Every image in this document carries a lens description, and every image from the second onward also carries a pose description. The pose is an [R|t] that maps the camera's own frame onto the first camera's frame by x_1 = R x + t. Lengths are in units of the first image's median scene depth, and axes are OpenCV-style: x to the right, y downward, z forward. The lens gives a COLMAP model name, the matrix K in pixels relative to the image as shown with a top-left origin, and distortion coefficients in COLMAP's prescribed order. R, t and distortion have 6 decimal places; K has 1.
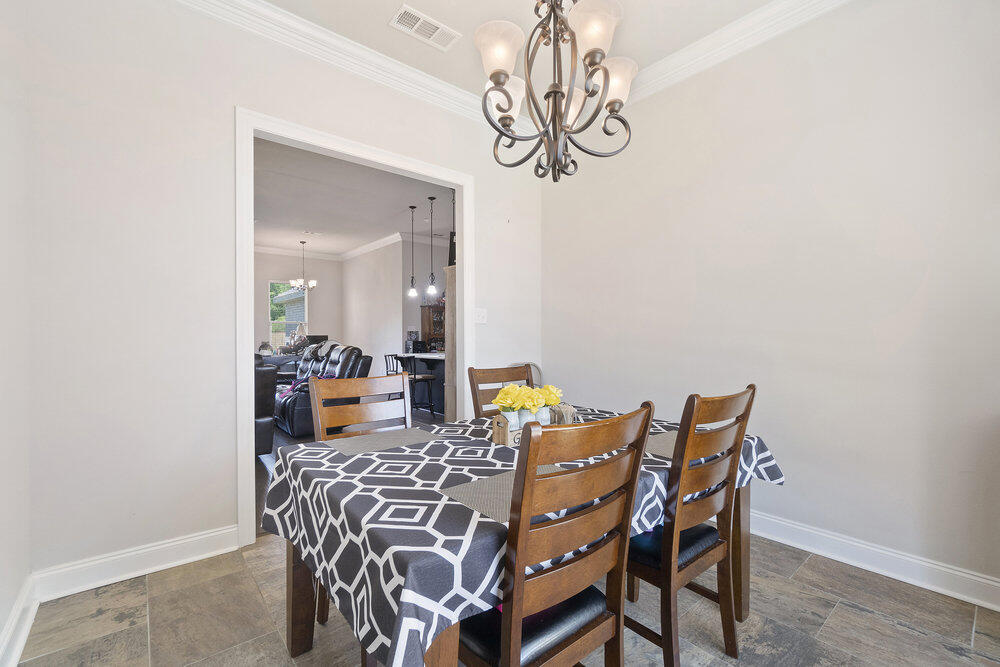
lens RADIAL K [[430.5, 0, 498.5], [0, 430.5, 334.0], [0, 0, 1]] dist [-0.002649, -0.000039]
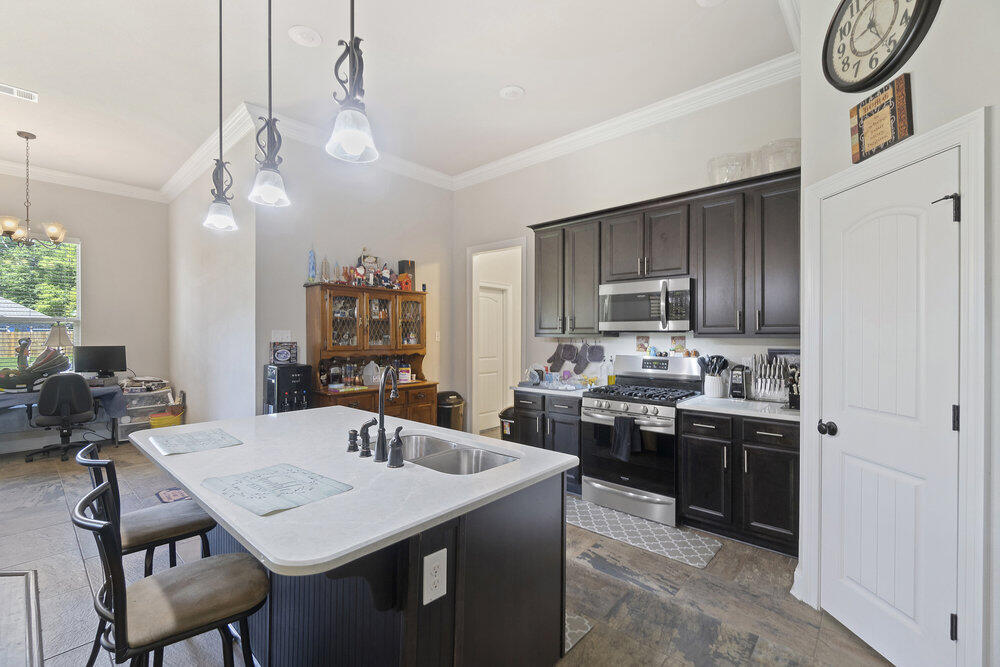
lens RADIAL K [[430.5, 0, 497.5], [0, 430.5, 337.9], [0, 0, 1]] dist [-0.002621, 0.000280]
pose [[0.990963, 0.003719, 0.134082, -0.046121], [-0.004757, 0.999961, 0.007422, -0.014540], [-0.134049, -0.007993, 0.990942, 0.549973]]
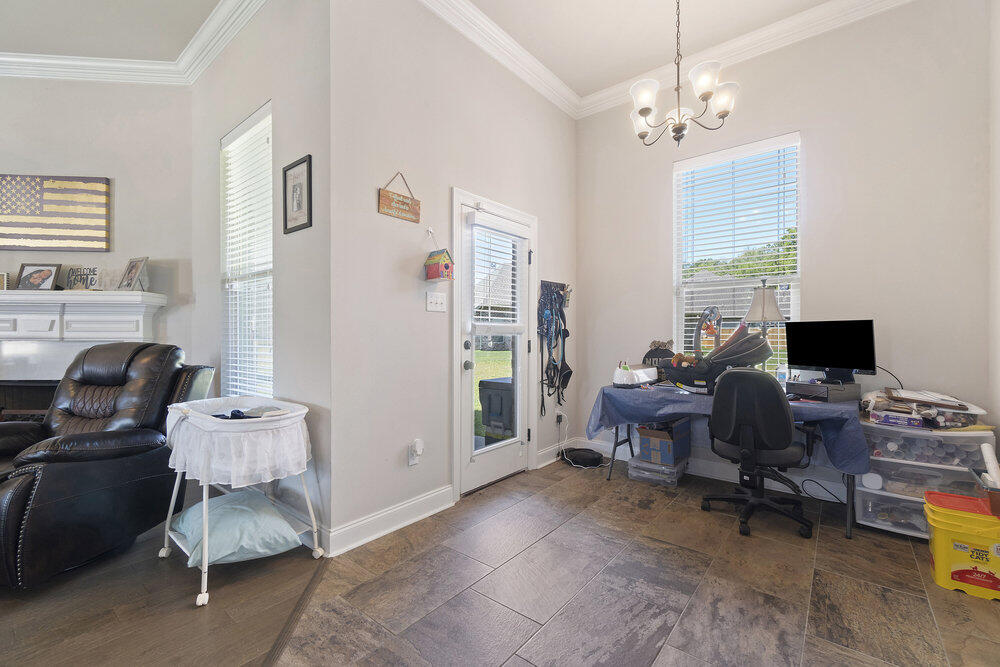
lens RADIAL K [[431.5, 0, 495.0], [0, 431.5, 333.7], [0, 0, 1]] dist [-0.002626, 0.000078]
pose [[0.177820, 0.007084, -0.984037, -0.251722], [0.000907, 0.999972, 0.007363, 0.010141], [0.984063, -0.002202, 0.177809, 0.926382]]
